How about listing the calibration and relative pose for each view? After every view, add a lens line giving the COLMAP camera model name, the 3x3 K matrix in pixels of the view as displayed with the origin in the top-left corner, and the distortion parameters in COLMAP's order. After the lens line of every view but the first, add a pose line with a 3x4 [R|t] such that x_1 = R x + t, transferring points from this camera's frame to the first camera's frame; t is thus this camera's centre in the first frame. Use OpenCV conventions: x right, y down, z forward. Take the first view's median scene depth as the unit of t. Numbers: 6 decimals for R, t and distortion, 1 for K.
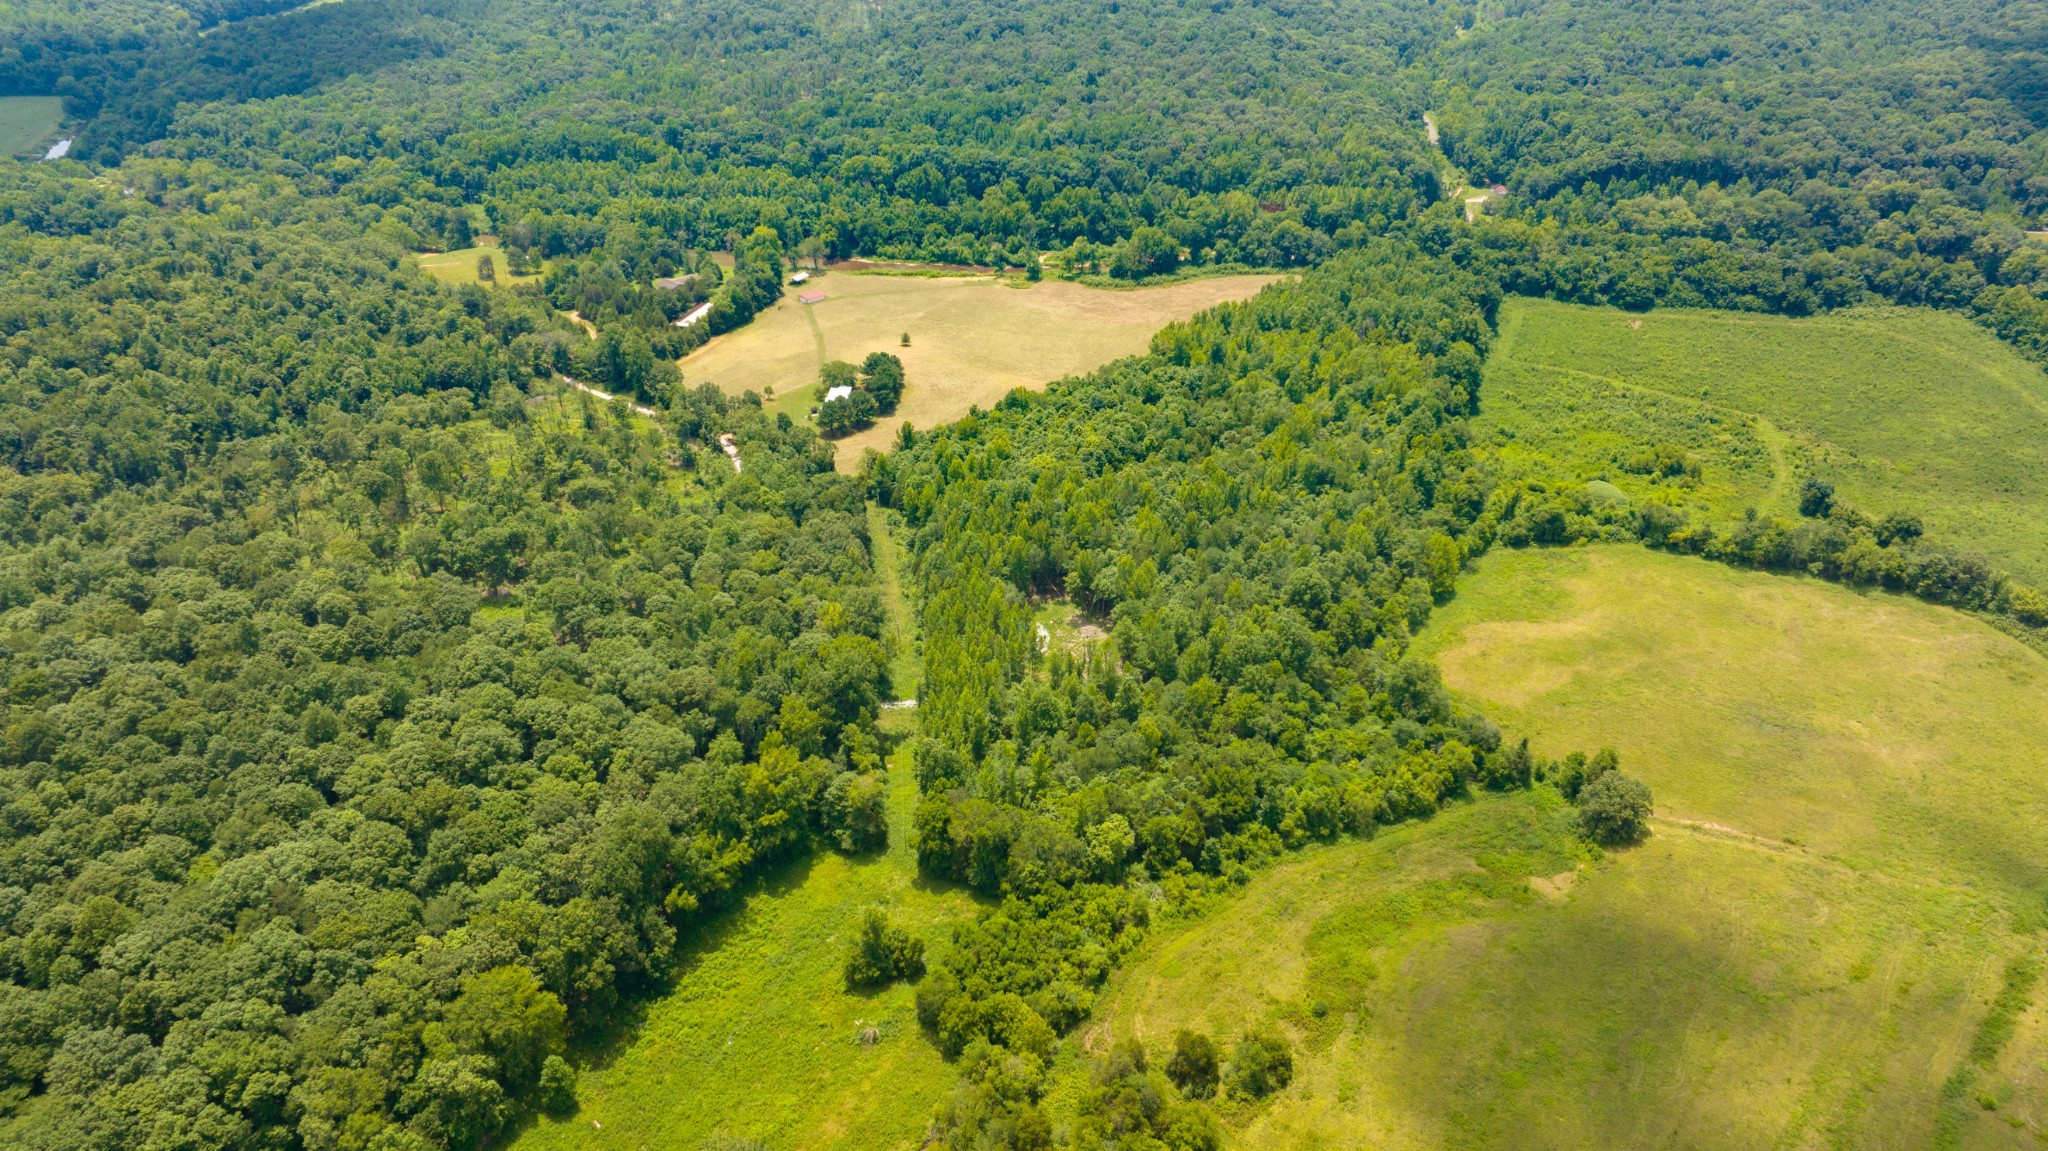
lens RADIAL K [[1420.4, 0, 1034.5], [0, 1420.4, 574.1], [0, 0, 1]] dist [-0.035991, 0.038642]
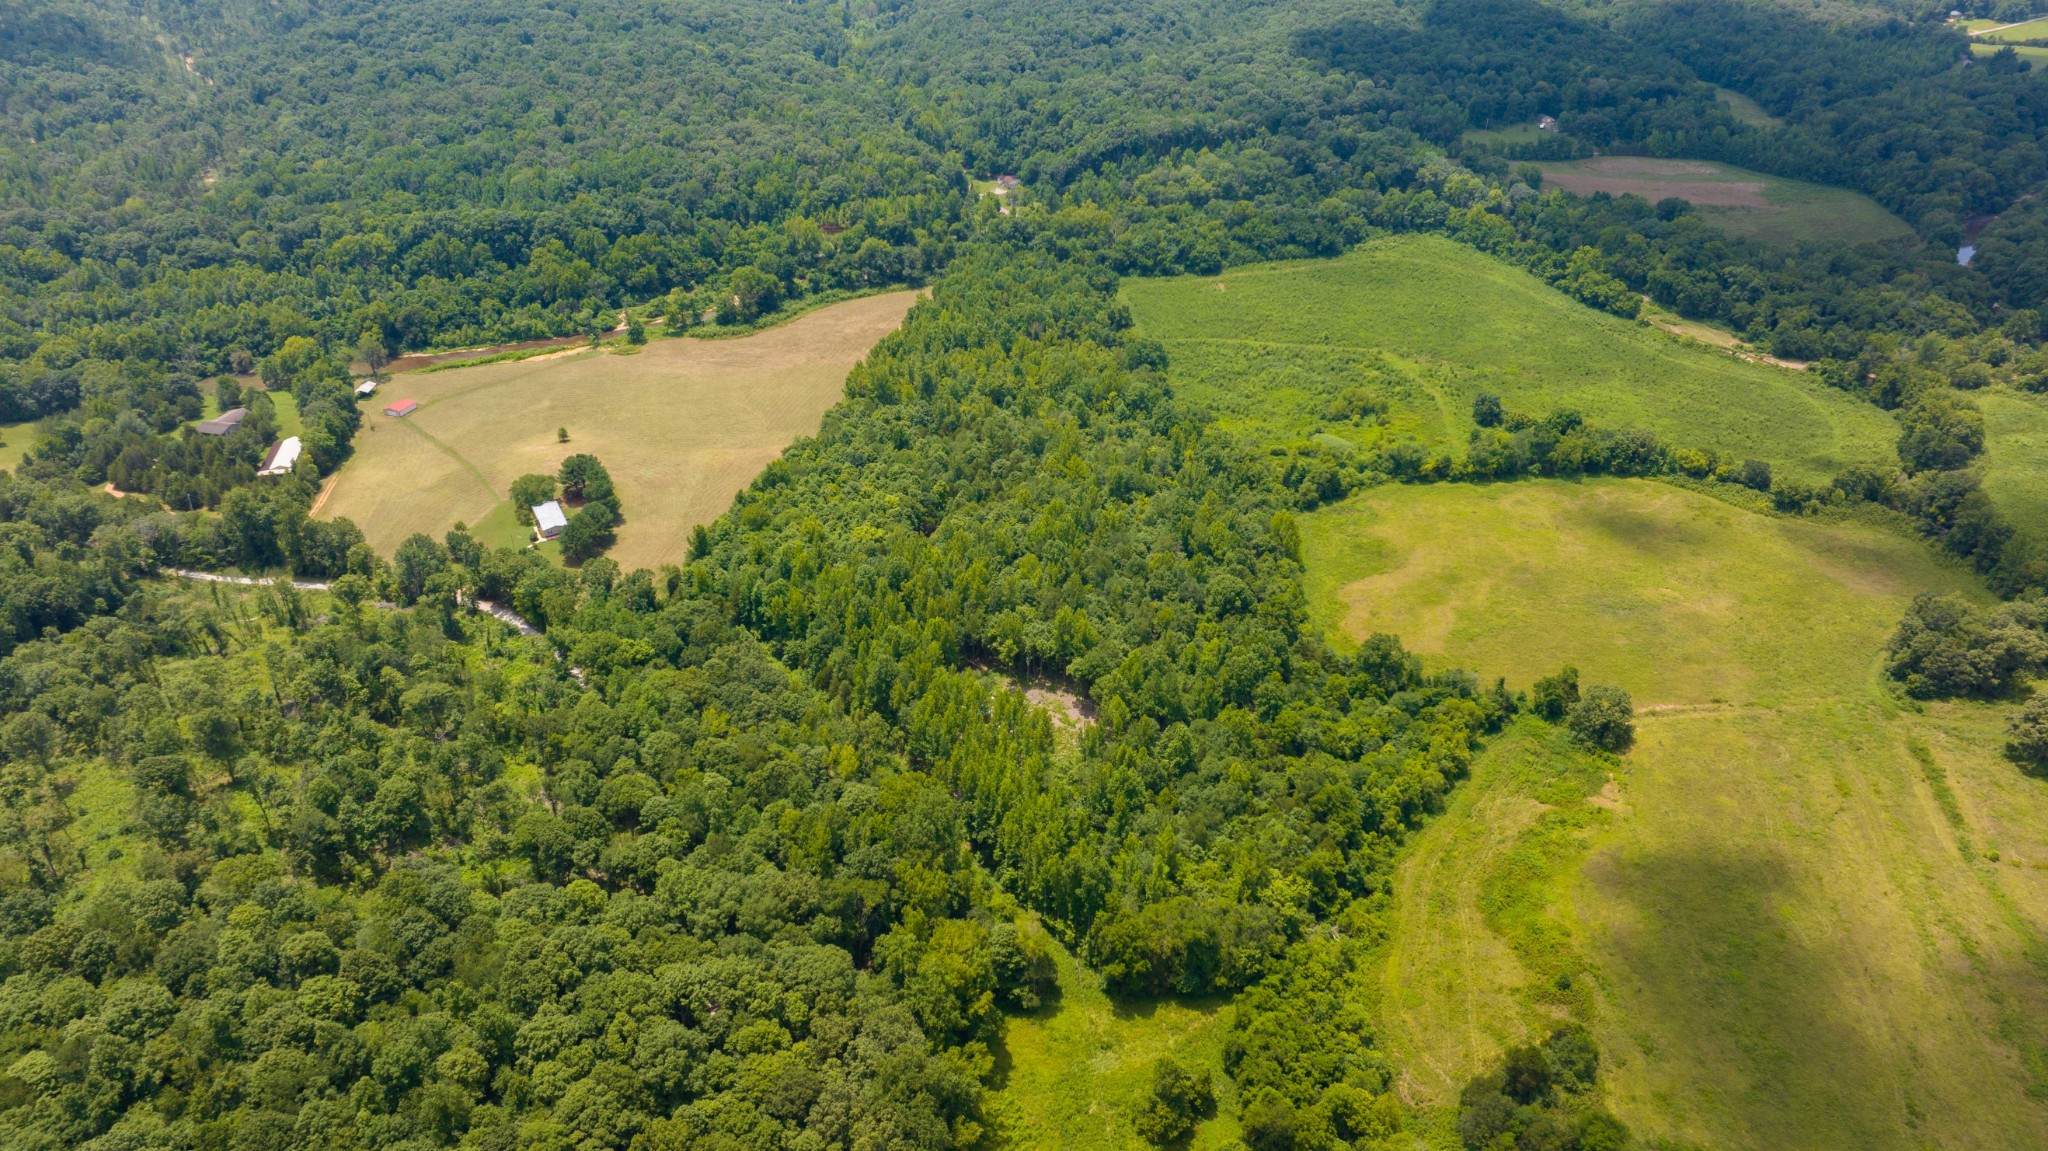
lens RADIAL K [[1420.4, 0, 1018.4], [0, 1420.4, 562.0], [0, 0, 1]] dist [-0.035991, 0.038642]
pose [[0.873095, -0.238286, 0.425353, -0.220362], [0.241341, 0.969272, 0.047607, -0.059051], [-0.423627, 0.061090, 0.903774, 0.089375]]
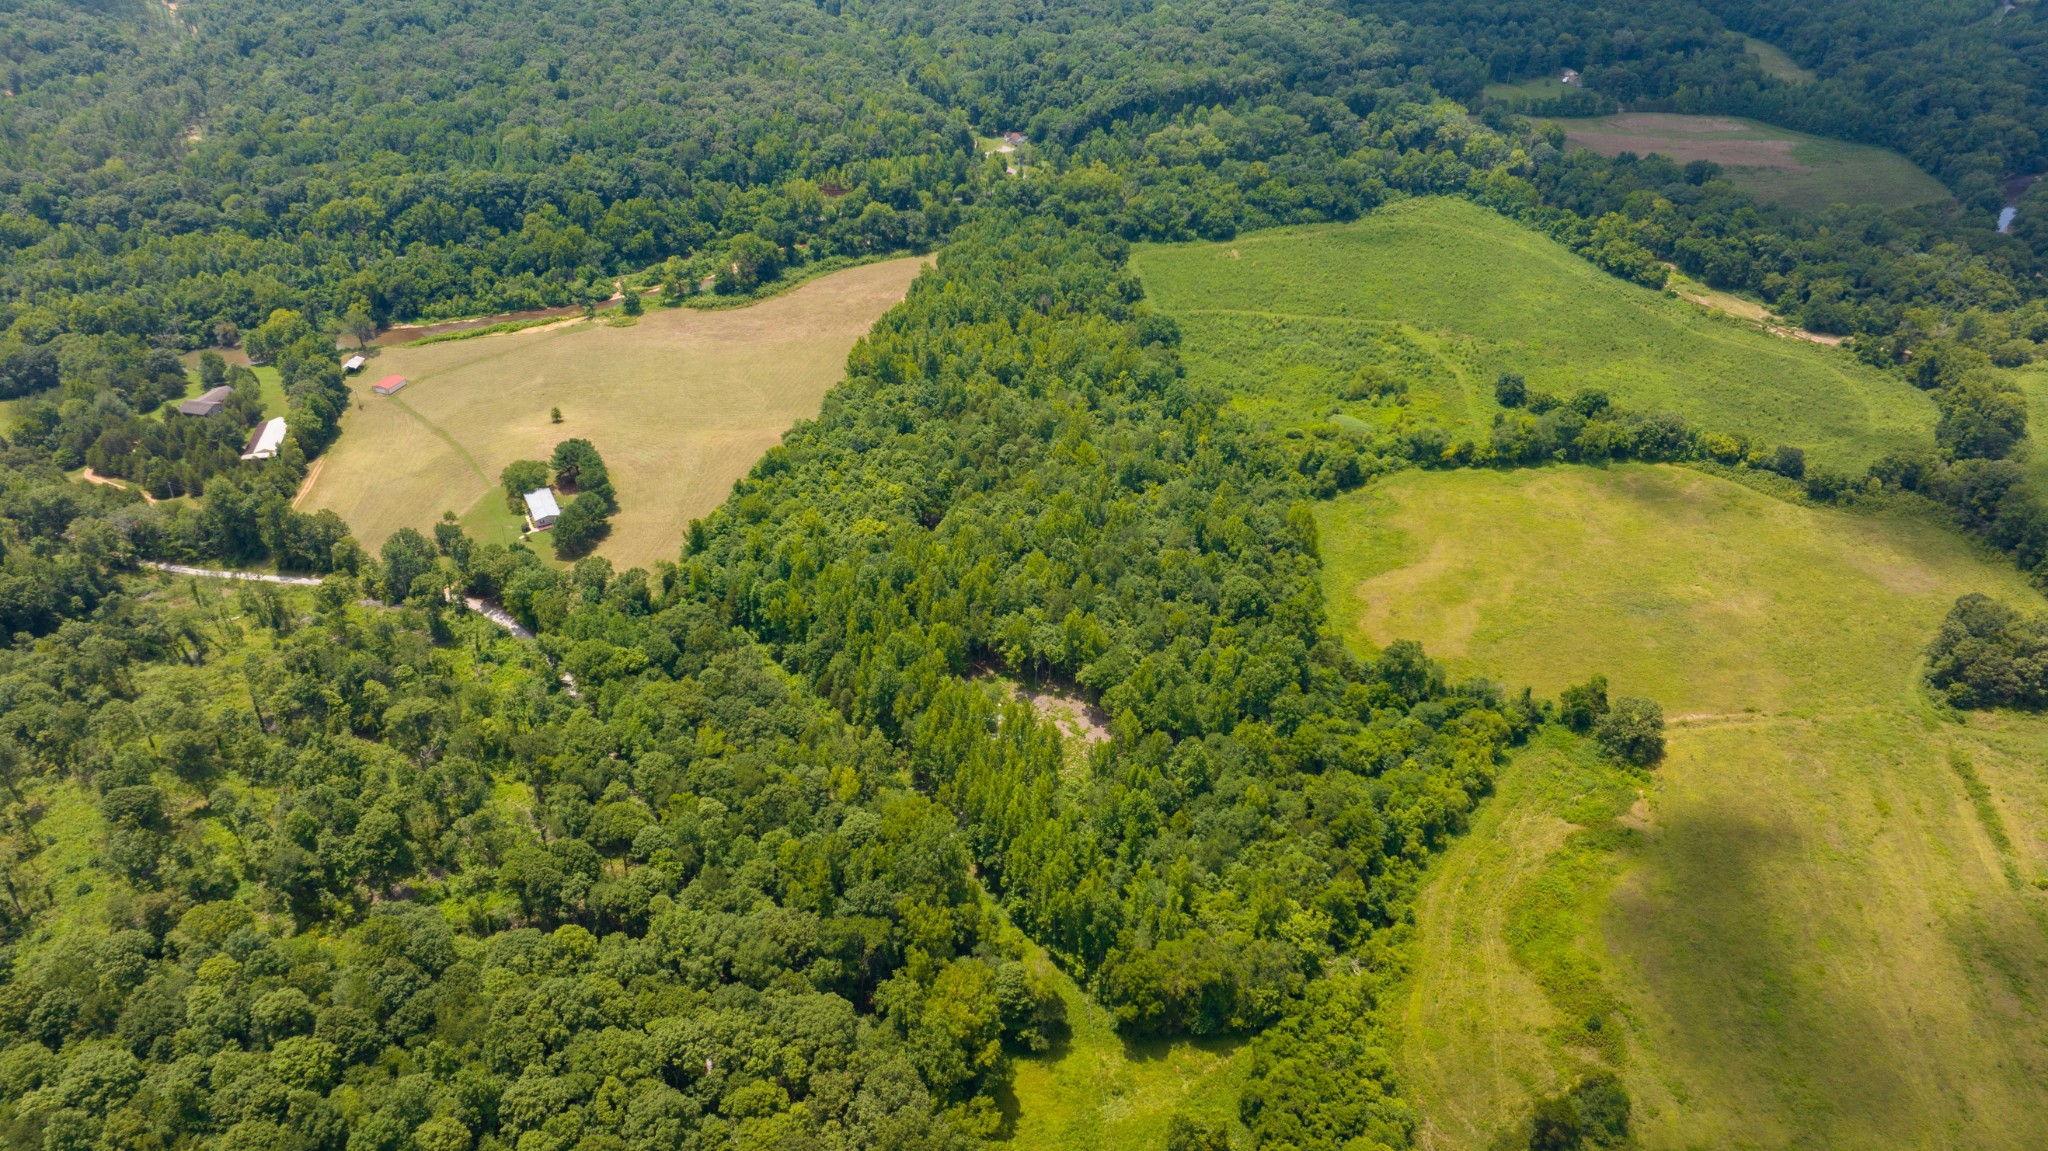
lens RADIAL K [[1420.4, 0, 1019.0], [0, 1420.4, 562.3], [0, 0, 1]] dist [-0.035991, 0.038642]
pose [[0.874987, -0.253915, 0.412219, -0.205712], [0.239659, 0.966959, 0.086912, -0.081772], [-0.420668, 0.022745, 0.906930, 0.109210]]
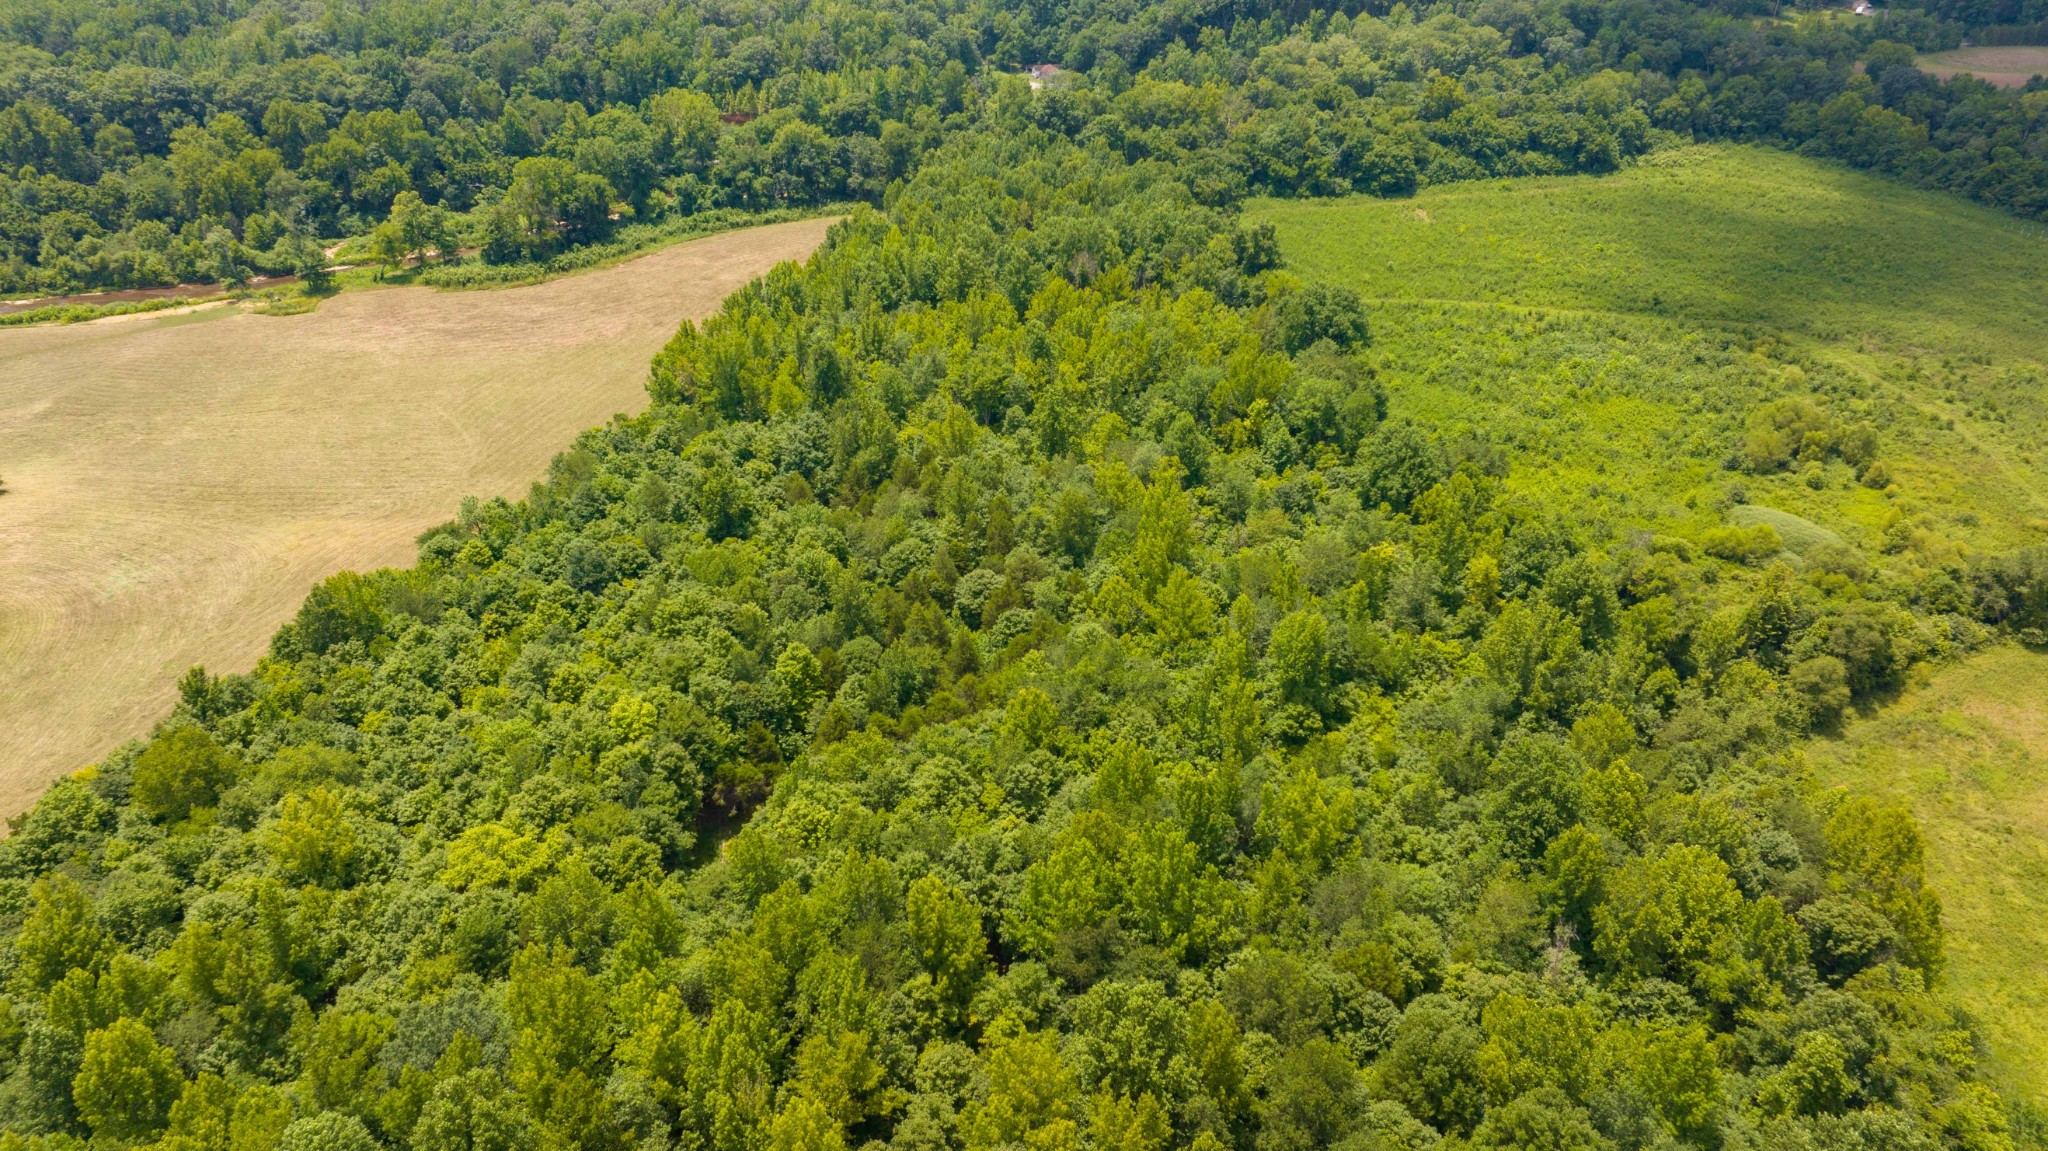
lens RADIAL K [[1420.4, 0, 1024.0], [0, 1420.4, 576.0], [0, 0, 1]] dist [-0.035991, 0.038642]
pose [[0.890533, -0.221837, 0.397165, 0.000710], [0.223959, 0.973706, 0.041699, -0.087461], [-0.395972, 0.051814, 0.916800, 0.508789]]
